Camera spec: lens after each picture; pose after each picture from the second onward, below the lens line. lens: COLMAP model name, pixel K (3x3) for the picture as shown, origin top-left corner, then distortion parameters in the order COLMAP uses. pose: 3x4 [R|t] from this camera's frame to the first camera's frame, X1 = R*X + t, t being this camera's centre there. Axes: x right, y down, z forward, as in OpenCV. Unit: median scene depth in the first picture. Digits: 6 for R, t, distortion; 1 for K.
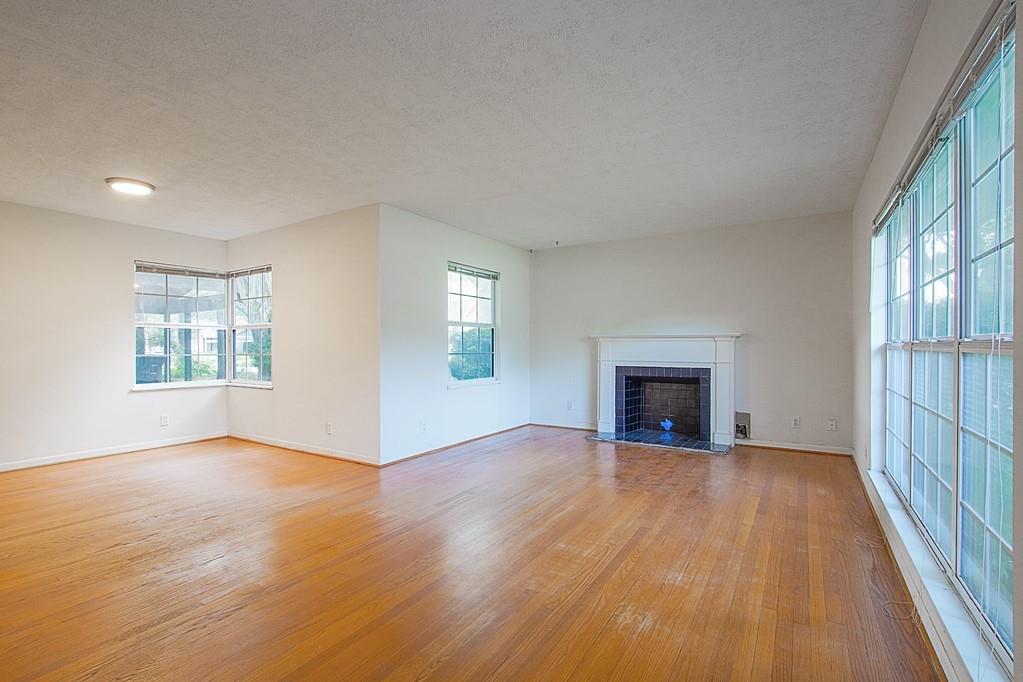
lens RADIAL K [[473.5, 0, 513.8], [0, 473.5, 346.8], [0, 0, 1]] dist [-0.022919, -0.000006]
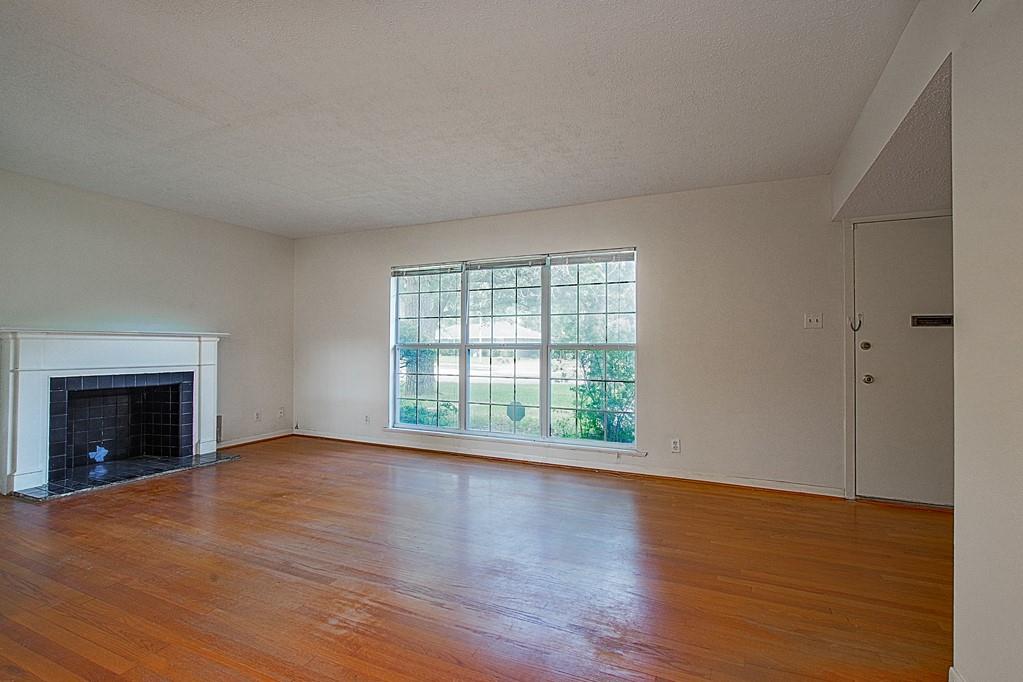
lens RADIAL K [[477.0, 0, 512.3], [0, 477.0, 347.8], [0, 0, 1]] dist [-0.002450, -0.000330]
pose [[-0.112427, -0.003084, 0.993655, -0.756466], [0.000941, 0.999994, 0.003210, -0.002218], [-0.993660, 0.001296, -0.112423, 0.705411]]
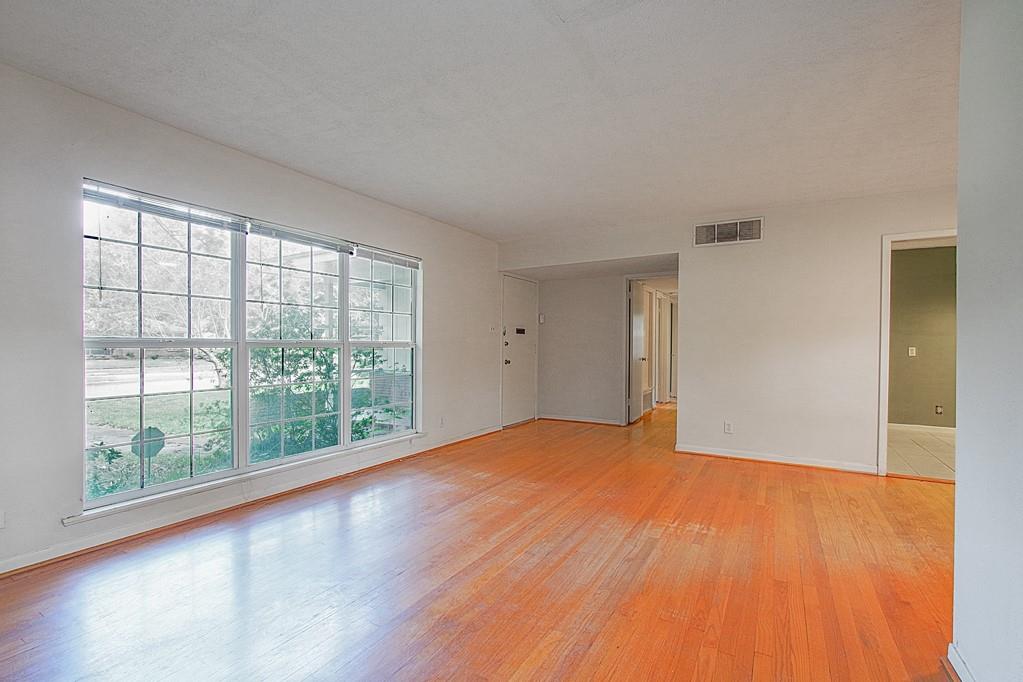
lens RADIAL K [[469.3, 0, 511.5], [0, 469.3, 341.0], [0, 0, 1]] dist [0.001882, 0.000142]
pose [[-0.999616, -0.007008, -0.026796, 0.097506], [-0.006888, 0.999966, -0.004564, -0.004685], [0.026827, -0.004378, -0.999630, 1.575333]]
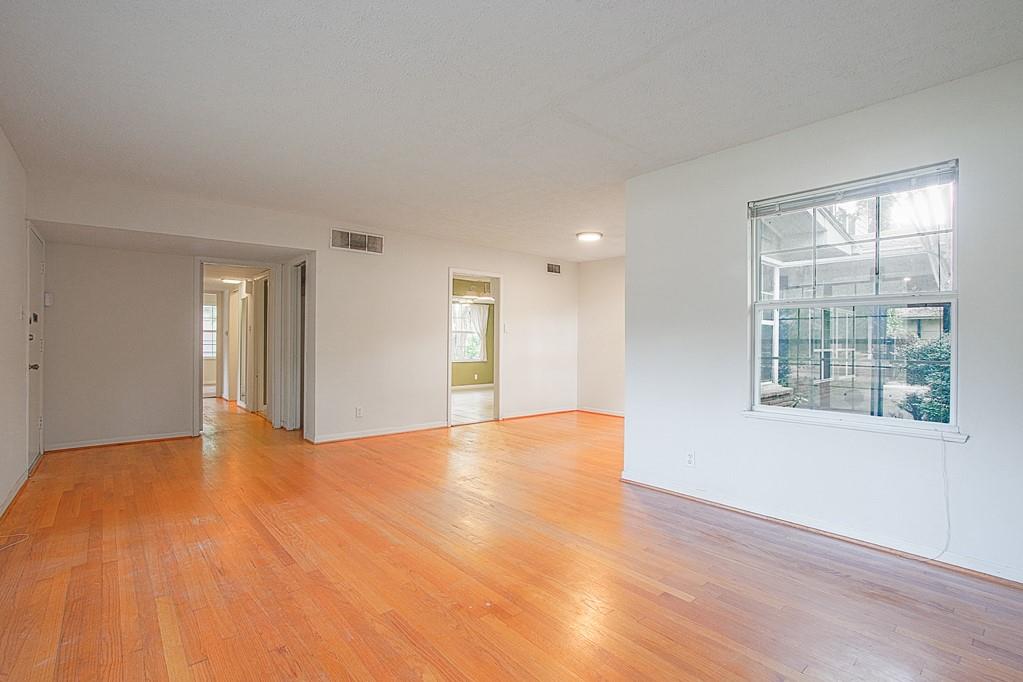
lens RADIAL K [[479.9, 0, 495.8], [0, 479.9, 341.1], [0, 0, 1]] dist [-0.000185, 0.000167]
pose [[-0.332874, -0.001630, -0.942970, 0.723888], [-0.009172, 0.999957, 0.001509, -0.007096], [0.942927, 0.009151, -0.332875, 1.228429]]
